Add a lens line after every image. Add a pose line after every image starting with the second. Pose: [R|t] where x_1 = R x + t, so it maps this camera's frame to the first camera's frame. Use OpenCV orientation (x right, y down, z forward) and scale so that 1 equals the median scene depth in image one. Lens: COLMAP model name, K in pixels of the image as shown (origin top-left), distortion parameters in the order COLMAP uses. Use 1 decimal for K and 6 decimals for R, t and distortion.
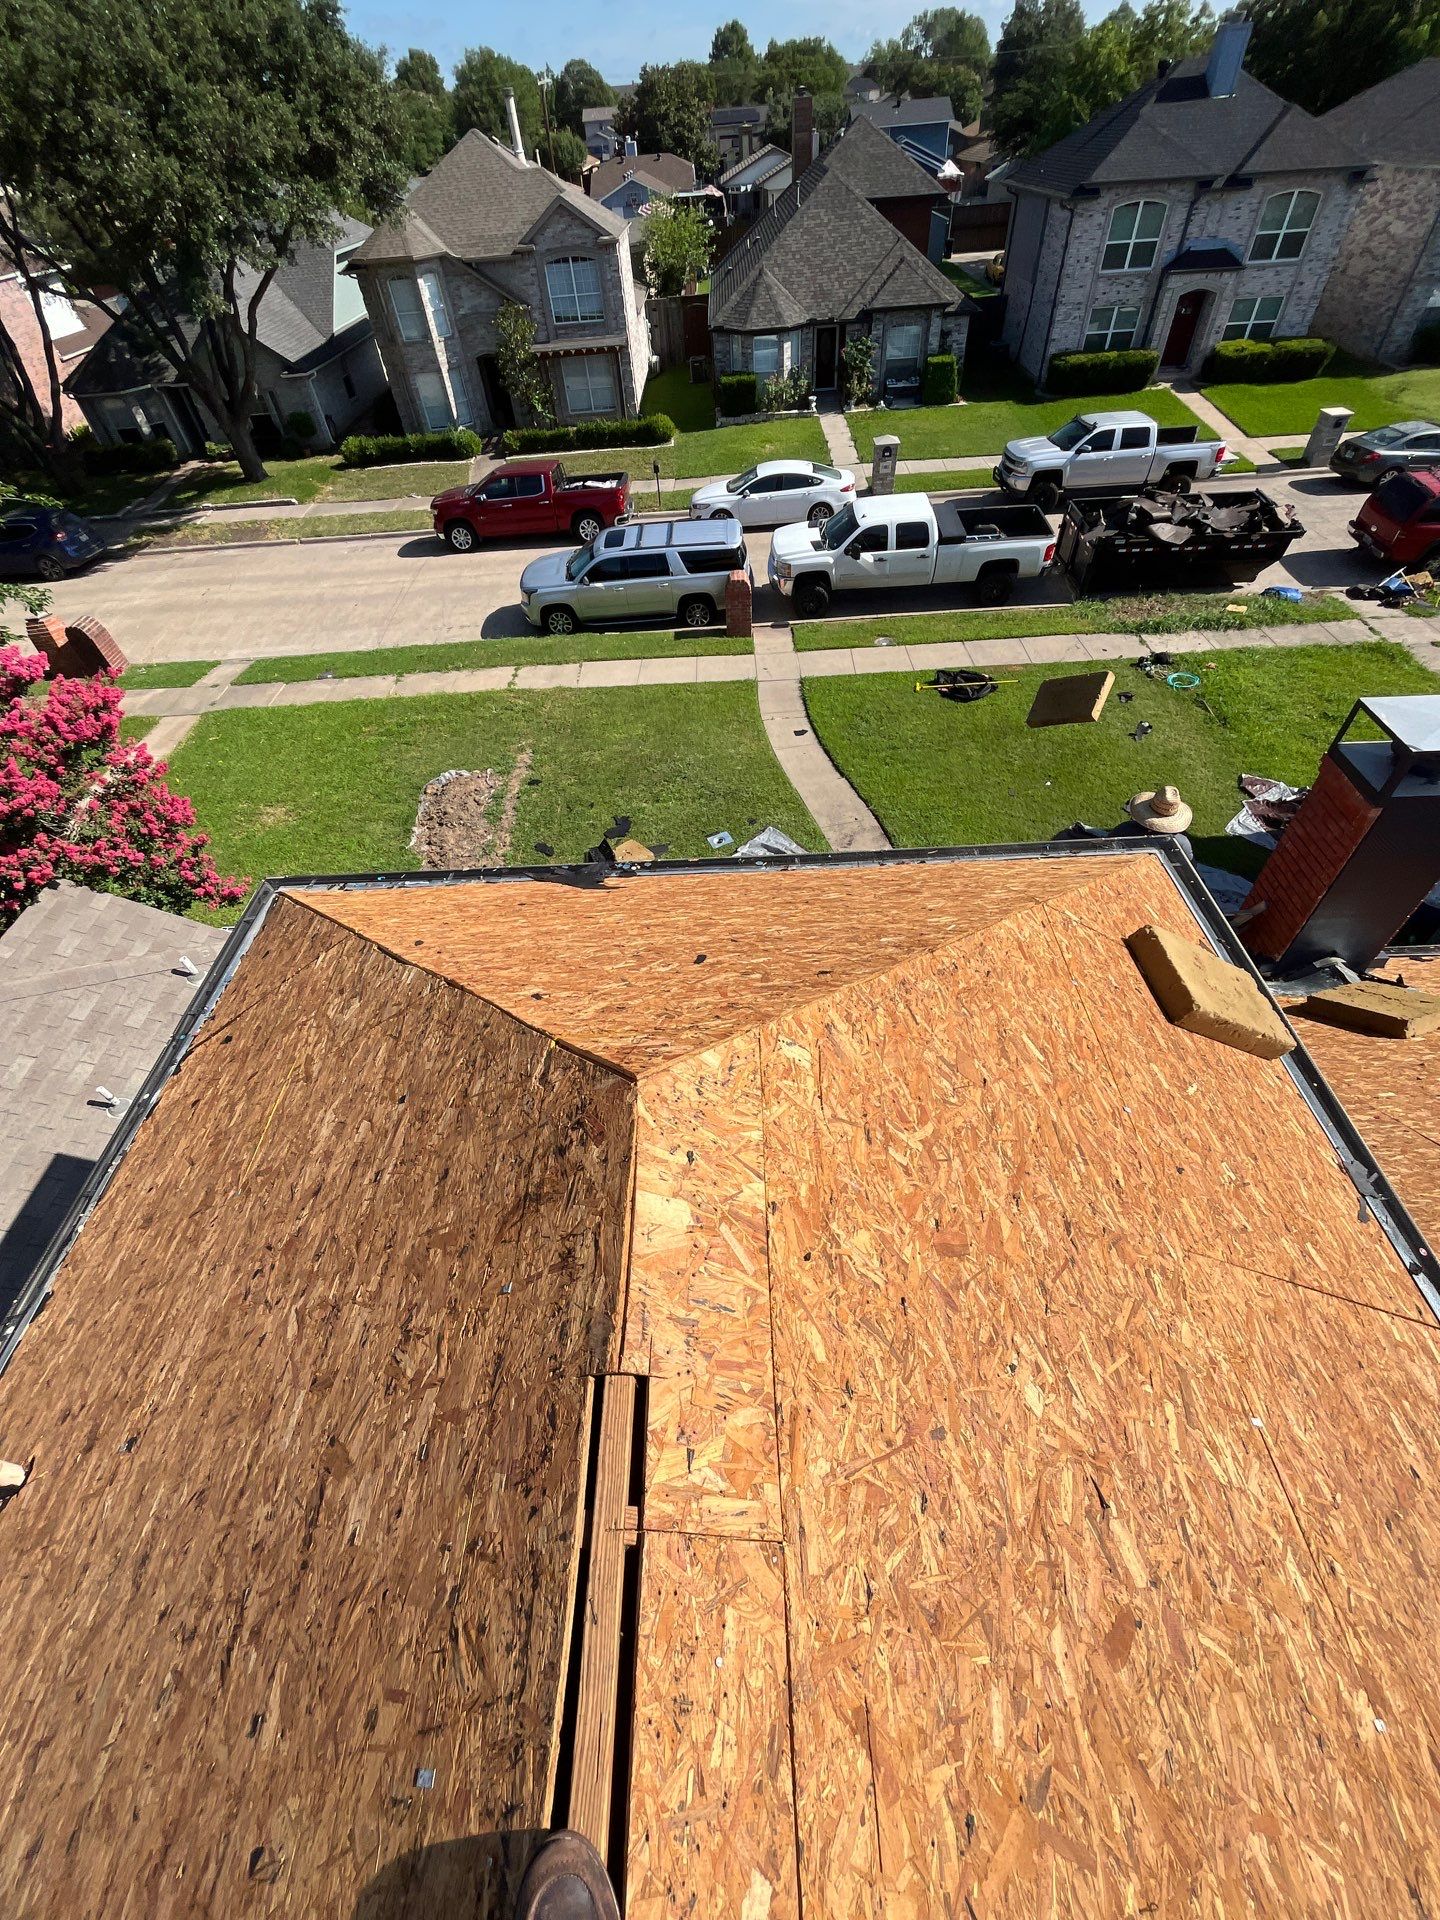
lens RADIAL K [[774.7, 0, 716.8], [0, 774.7, 956.3], [0, 0, 1]] dist [-0.003592, -0.000743]
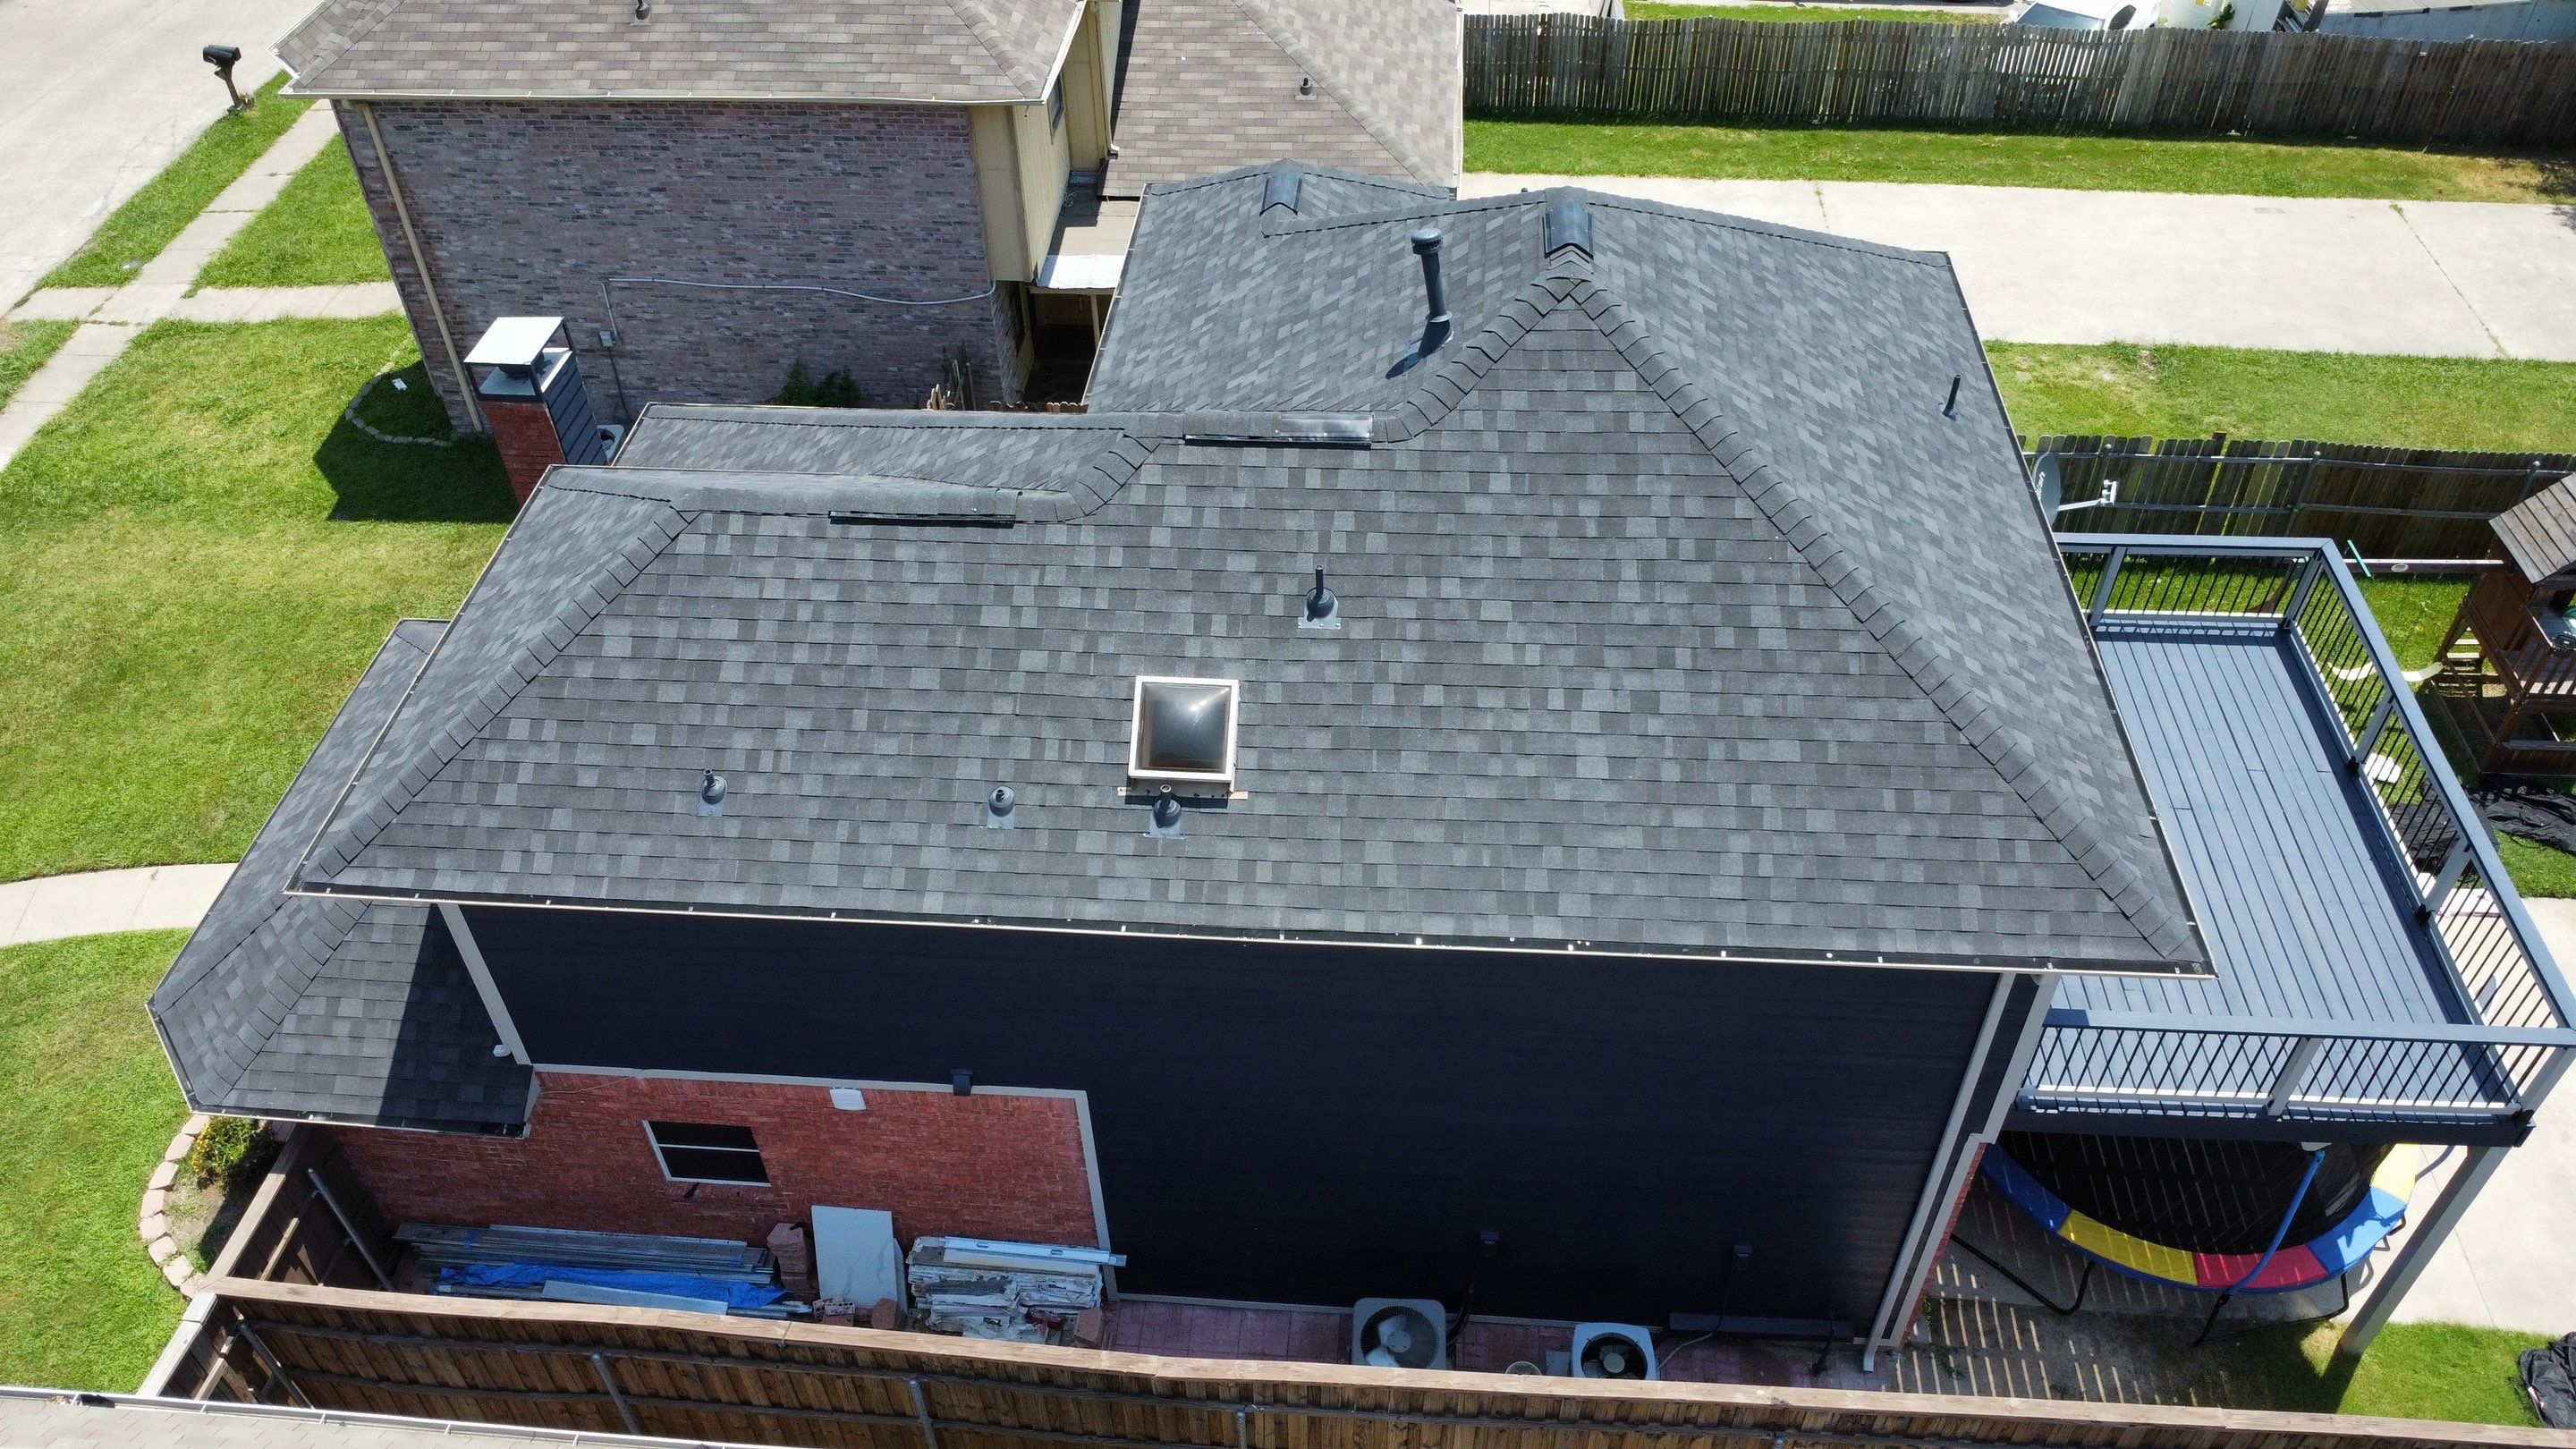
lens RADIAL K [[1873.2, 0, 1277.7], [0, 1873.2, 721.3], [0, 0, 1]] dist [-0.028017, -0.007046]
pose [[0.082544, -0.632488, 0.770159, -0.645067], [0.749070, 0.549097, 0.370658, -0.041926], [-0.657328, 0.546308, 0.519103, -0.423851]]
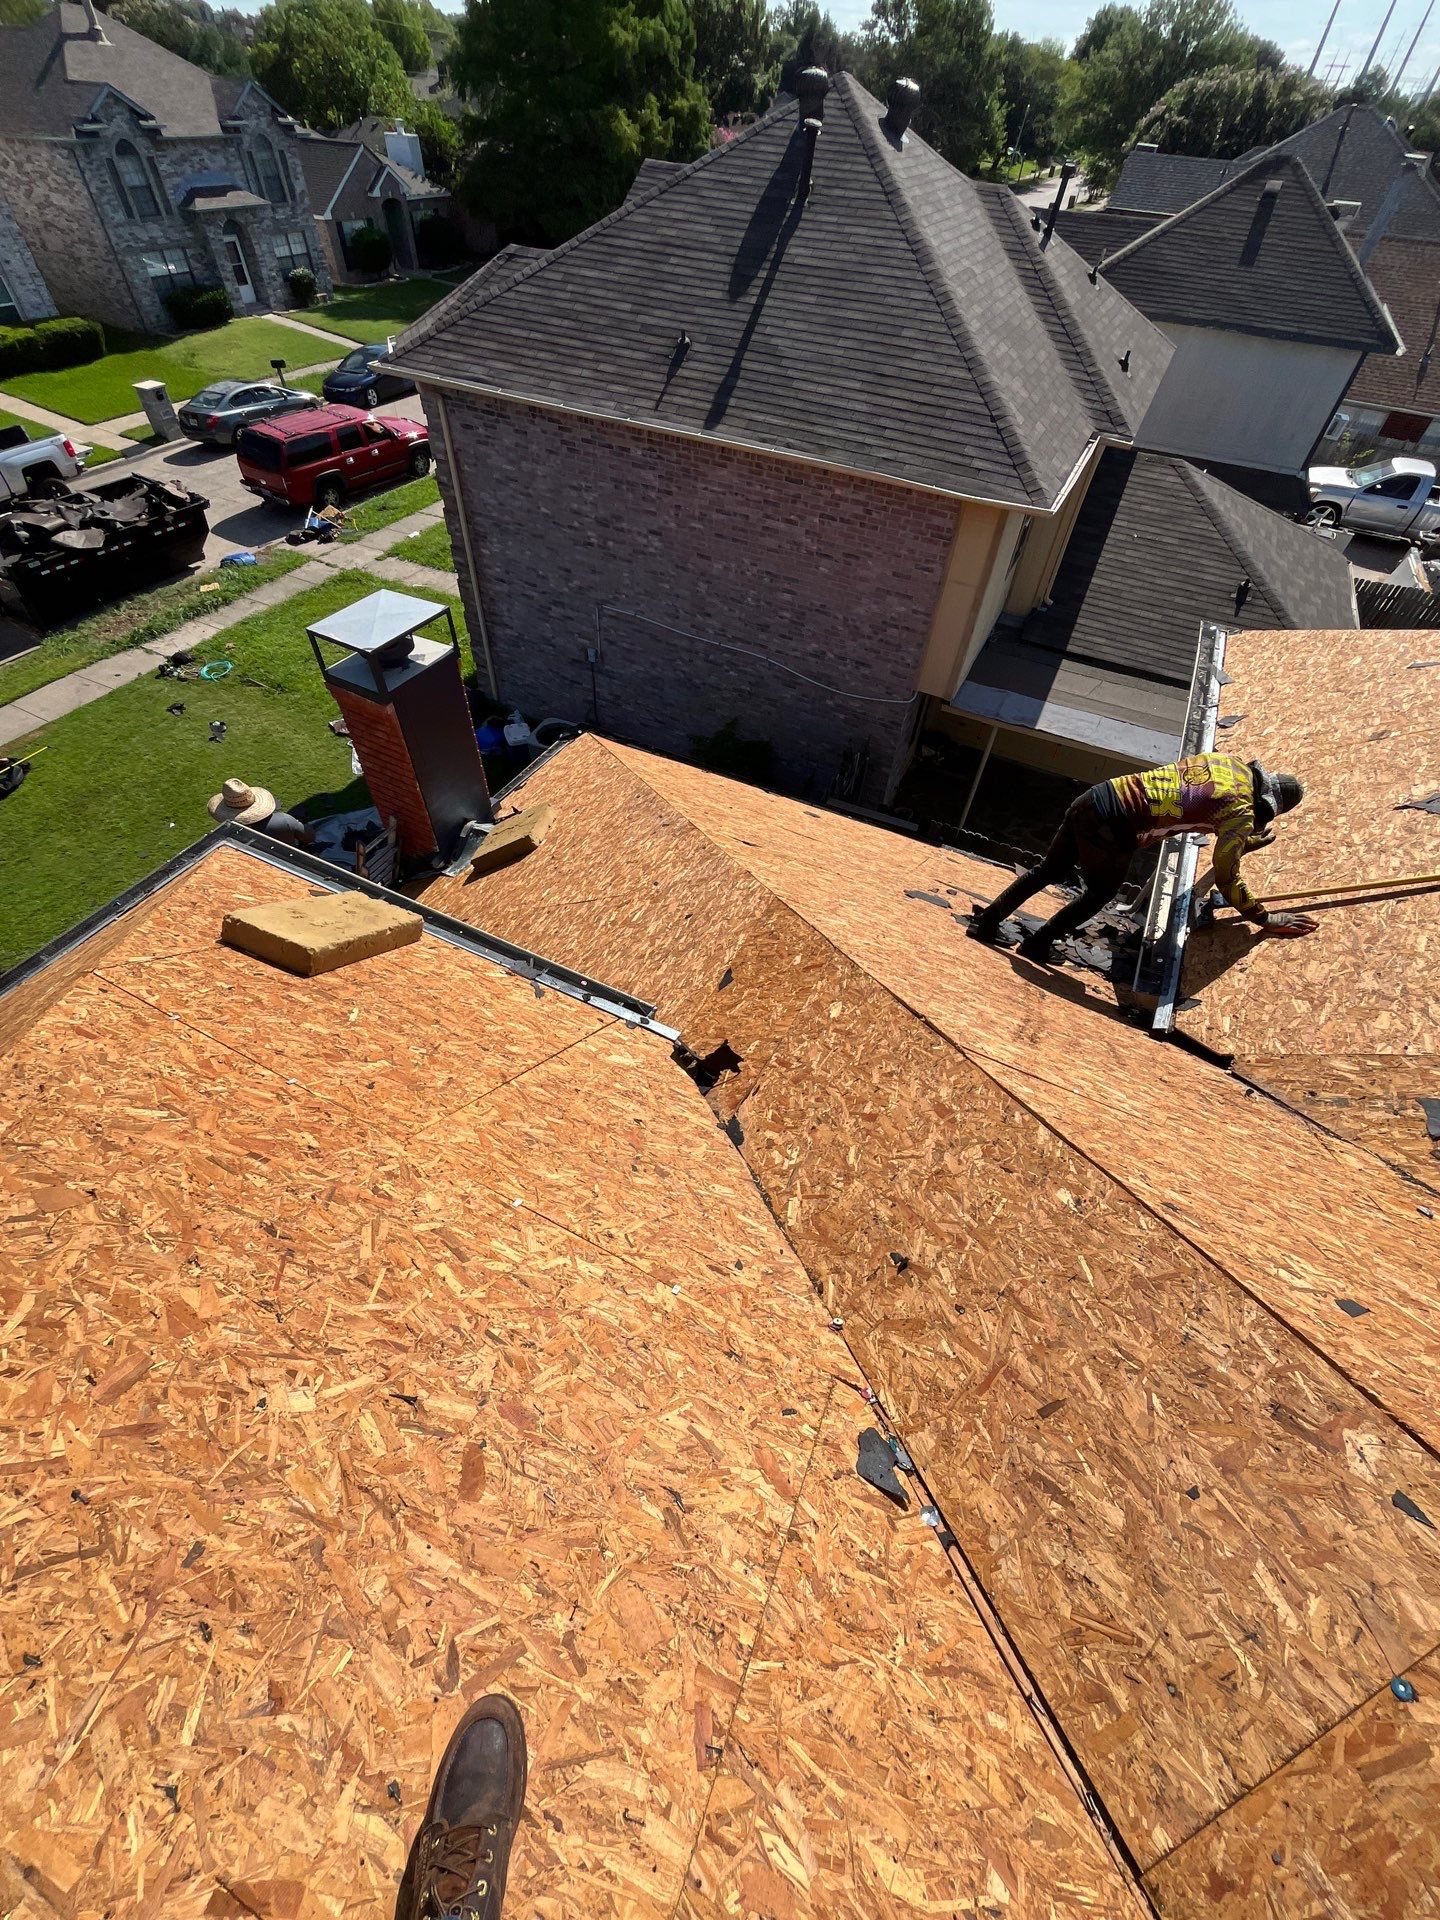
lens RADIAL K [[774.7, 0, 724.0], [0, 774.7, 955.4], [0, 0, 1]] dist [-0.003592, -0.000743]
pose [[0.441206, -0.624203, 0.644754, 0.028644], [0.612979, 0.734363, 0.291493, 0.015870], [-0.655434, 0.266612, 0.706629, -0.014063]]
